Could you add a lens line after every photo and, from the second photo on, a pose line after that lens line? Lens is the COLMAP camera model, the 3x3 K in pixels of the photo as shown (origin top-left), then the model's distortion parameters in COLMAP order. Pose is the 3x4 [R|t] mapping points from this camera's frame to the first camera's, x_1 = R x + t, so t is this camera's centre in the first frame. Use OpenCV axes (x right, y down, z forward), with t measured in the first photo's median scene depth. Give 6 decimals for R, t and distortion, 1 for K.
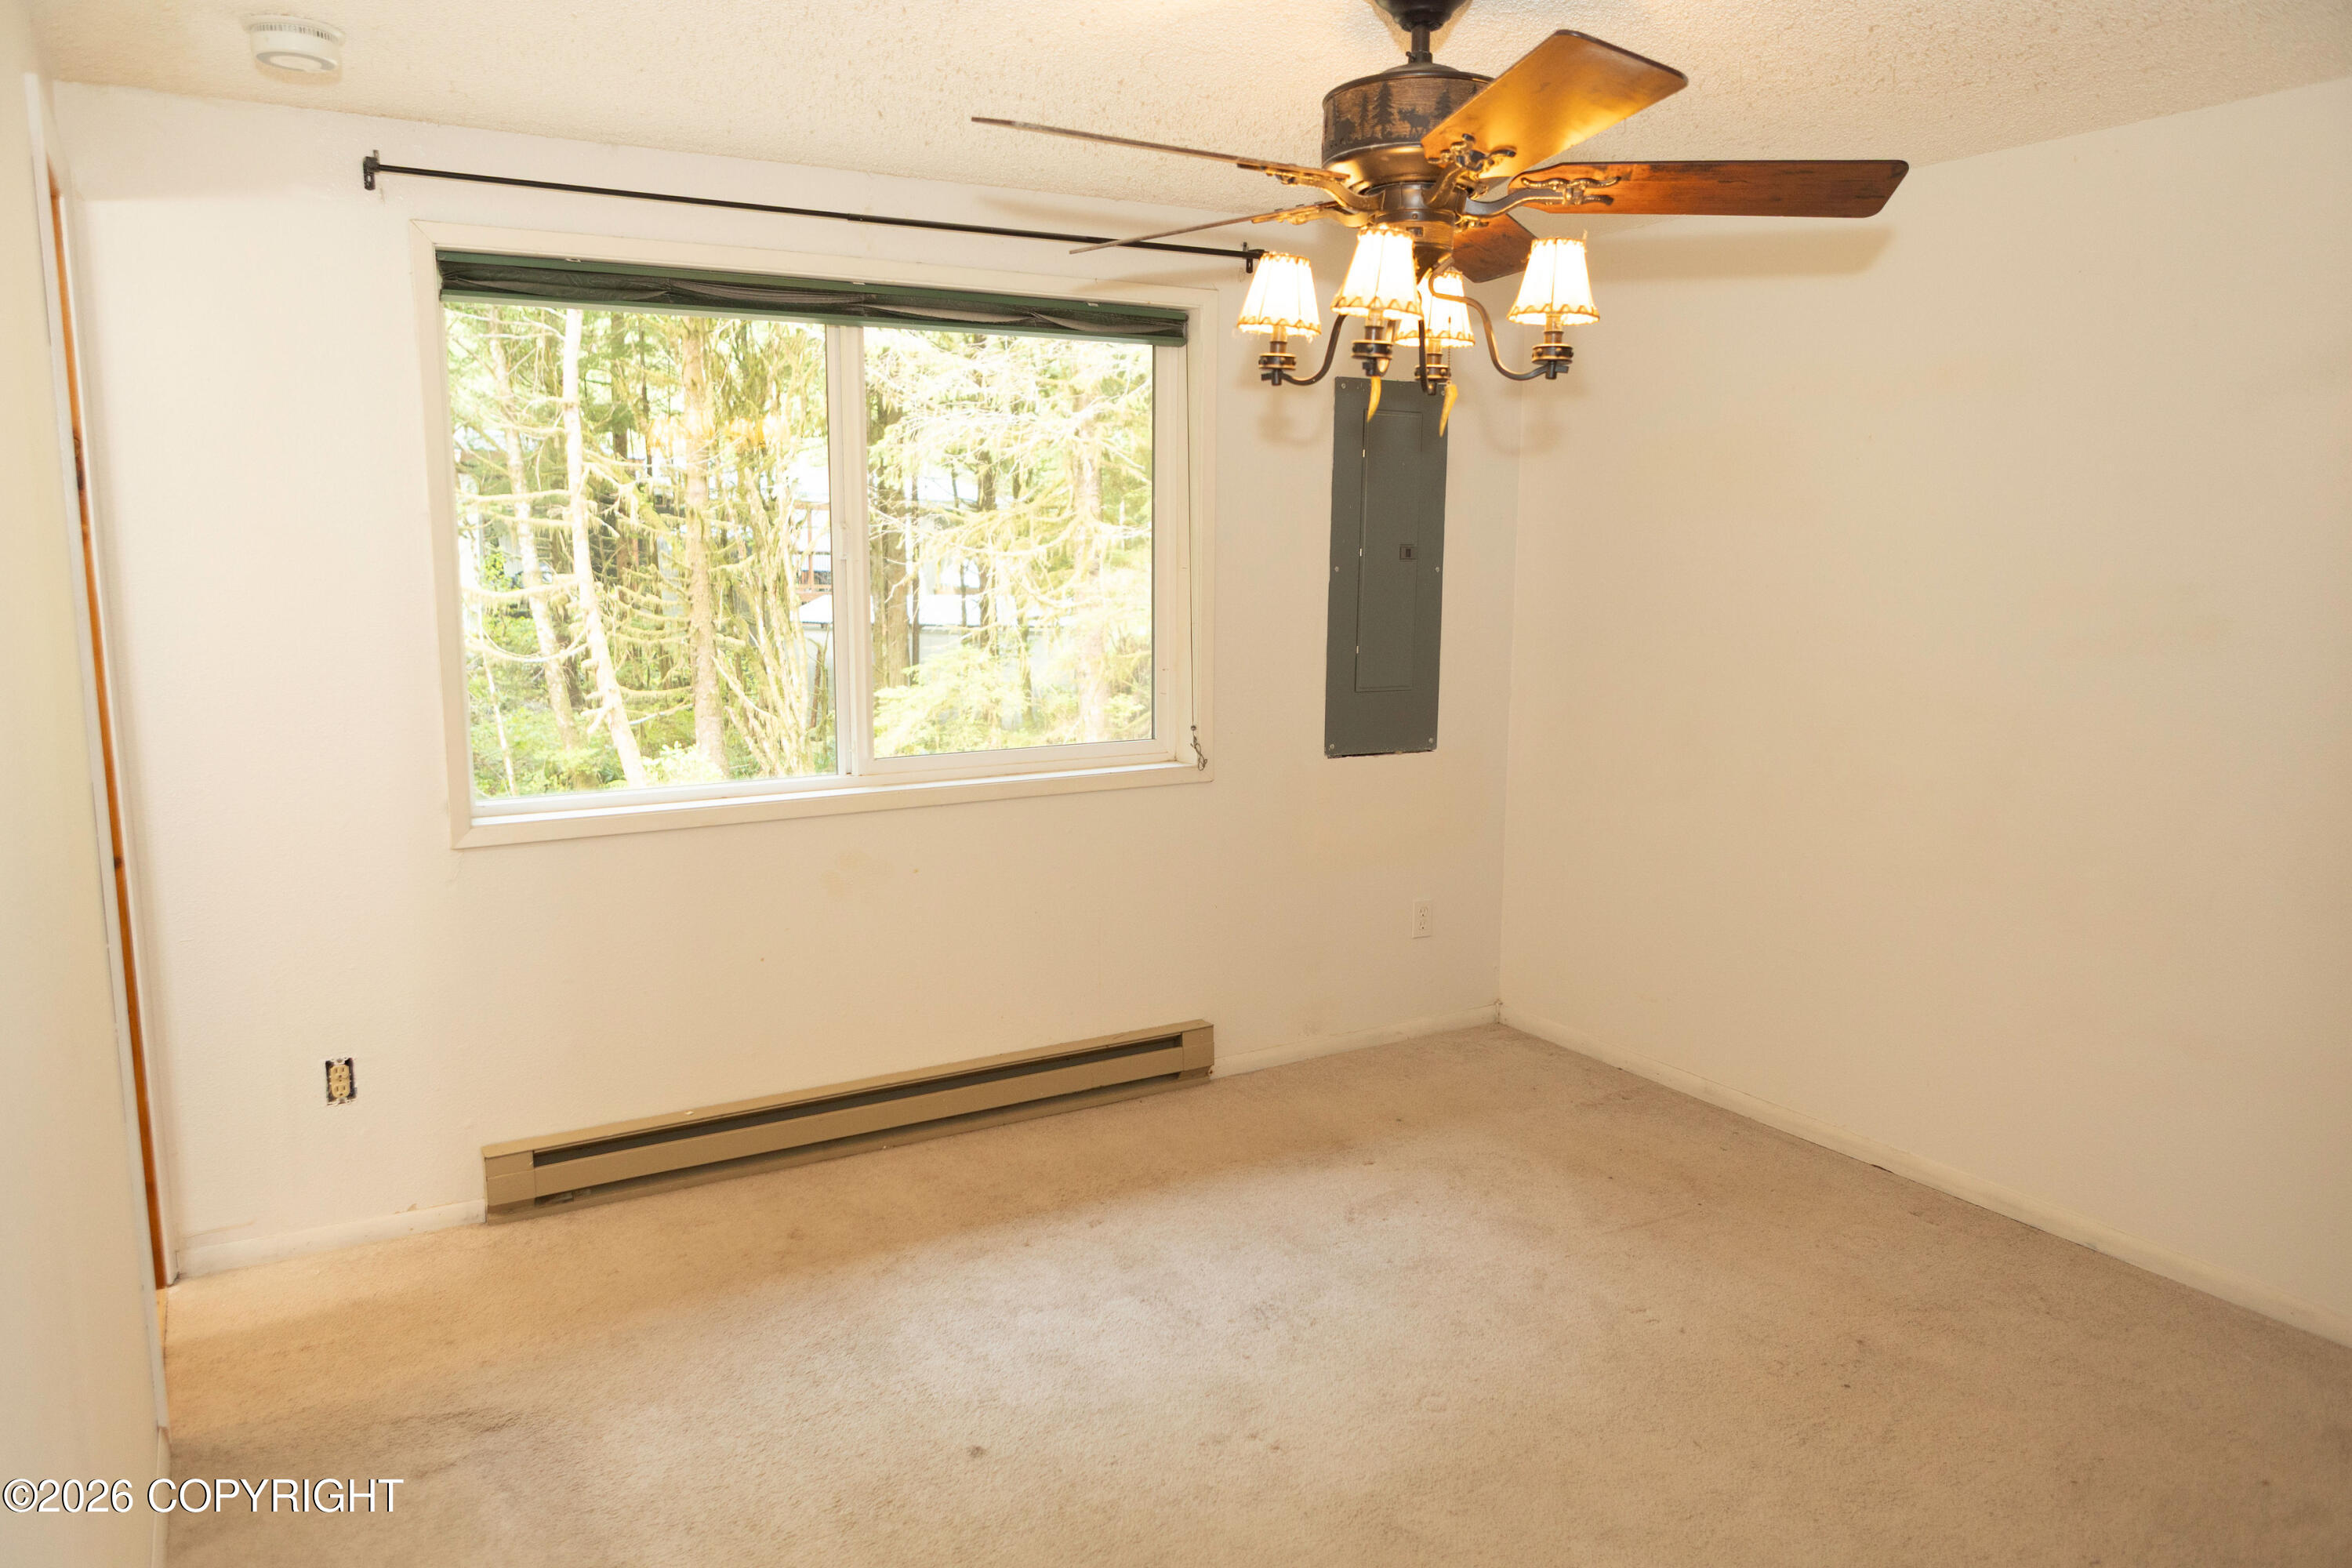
lens RADIAL K [[1599.1, 0, 1176.0], [0, 1599.1, 784.0], [0, 0, 1]] dist [-0.009838, -0.000834]
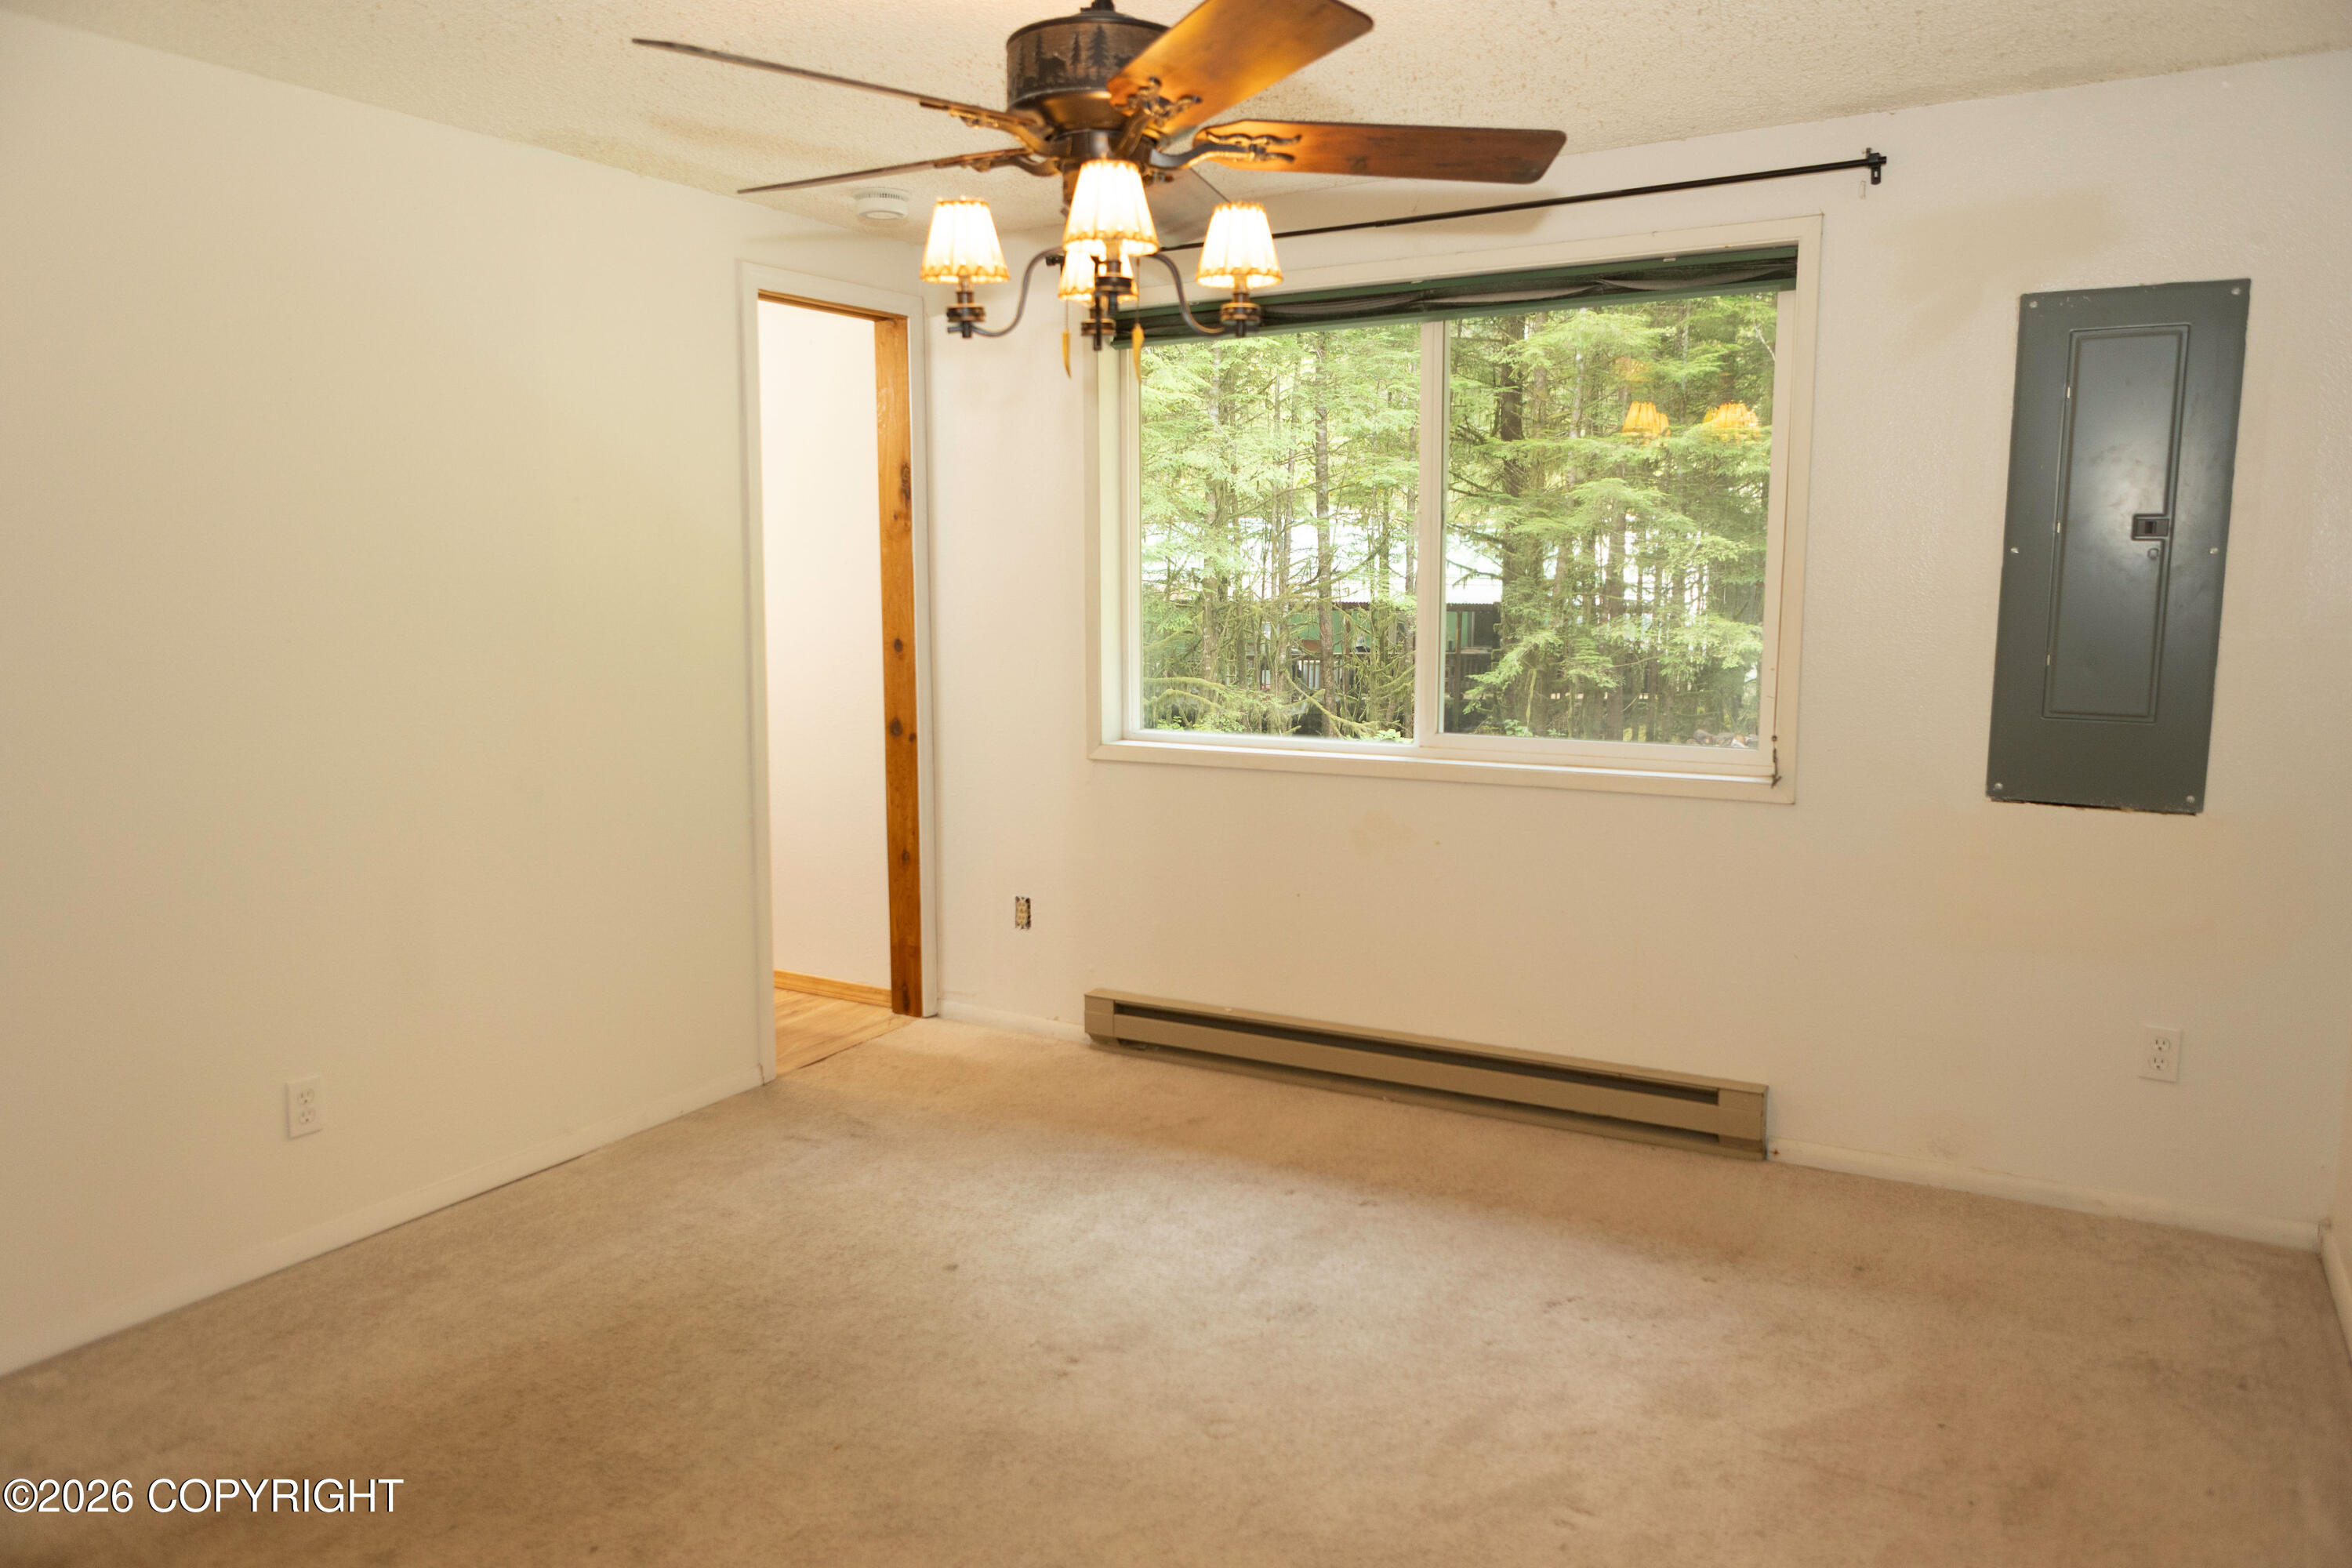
lens RADIAL K [[1571.0, 0, 1175.9], [0, 1571.0, 763.2], [0, 0, 1]] dist [-0.002383, 0.002008]
pose [[0.505963, 0.104051, -0.856257, 0.654098], [-0.126118, 0.990953, 0.045895, -0.023416], [0.853285, 0.084768, 0.514508, 0.353227]]
